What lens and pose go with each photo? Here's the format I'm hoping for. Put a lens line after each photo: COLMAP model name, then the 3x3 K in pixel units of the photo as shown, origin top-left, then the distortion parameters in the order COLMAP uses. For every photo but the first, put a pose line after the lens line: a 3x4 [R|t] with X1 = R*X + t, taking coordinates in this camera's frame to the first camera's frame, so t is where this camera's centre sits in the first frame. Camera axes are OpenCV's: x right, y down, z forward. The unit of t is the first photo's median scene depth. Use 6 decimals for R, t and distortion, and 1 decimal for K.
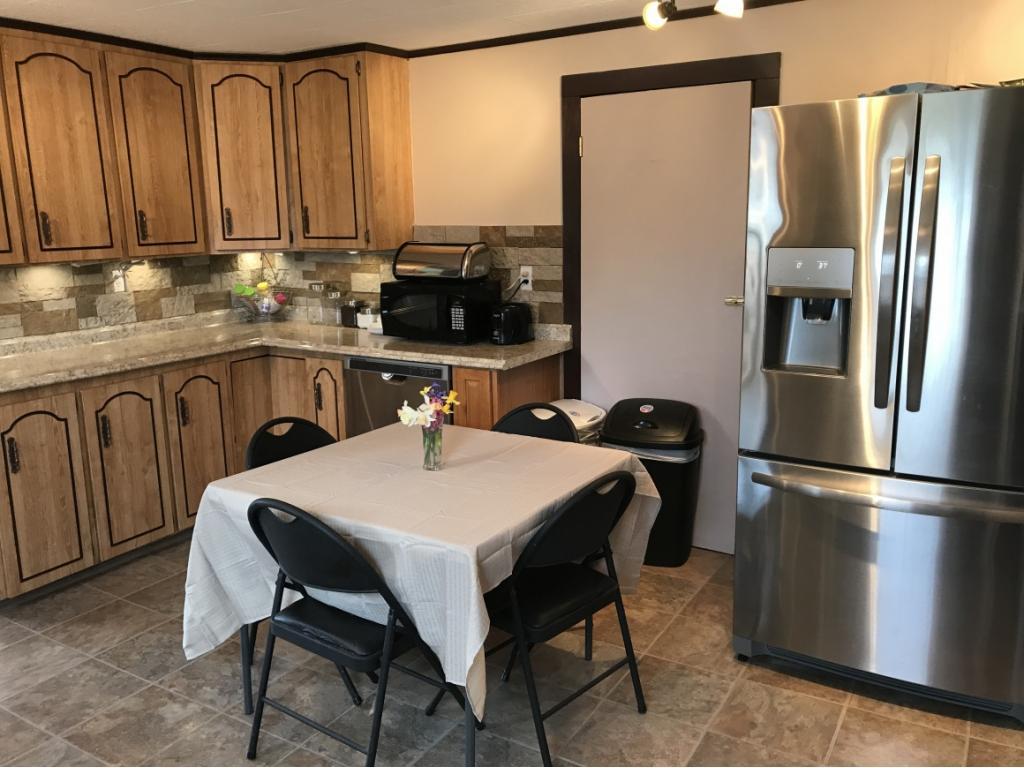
lens RADIAL K [[834.1, 0, 512.0], [0, 834.1, 384.0], [0, 0, 1]] dist [0.064891, -0.103483]
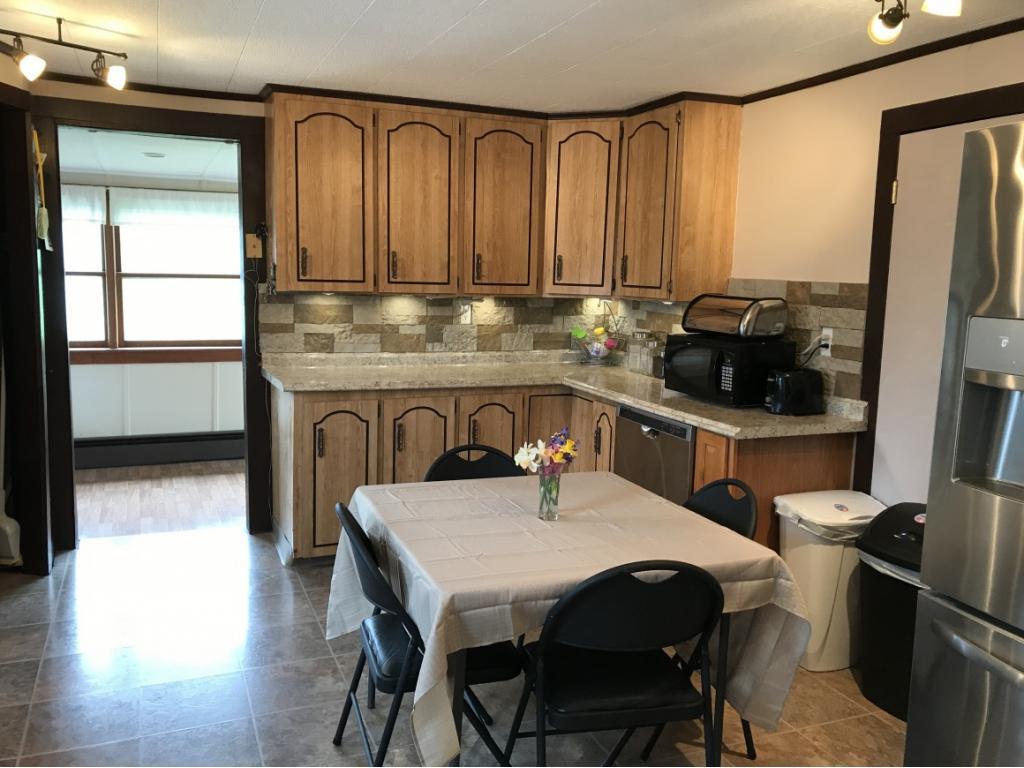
lens RADIAL K [[834.1, 0, 512.0], [0, 834.1, 384.0], [0, 0, 1]] dist [0.064891, -0.103483]
pose [[0.809727, 0.118386, -0.574741, 0.262360], [-0.158337, 0.987188, -0.019732, -0.016323], [0.565041, 0.106981, 0.818098, 0.114860]]
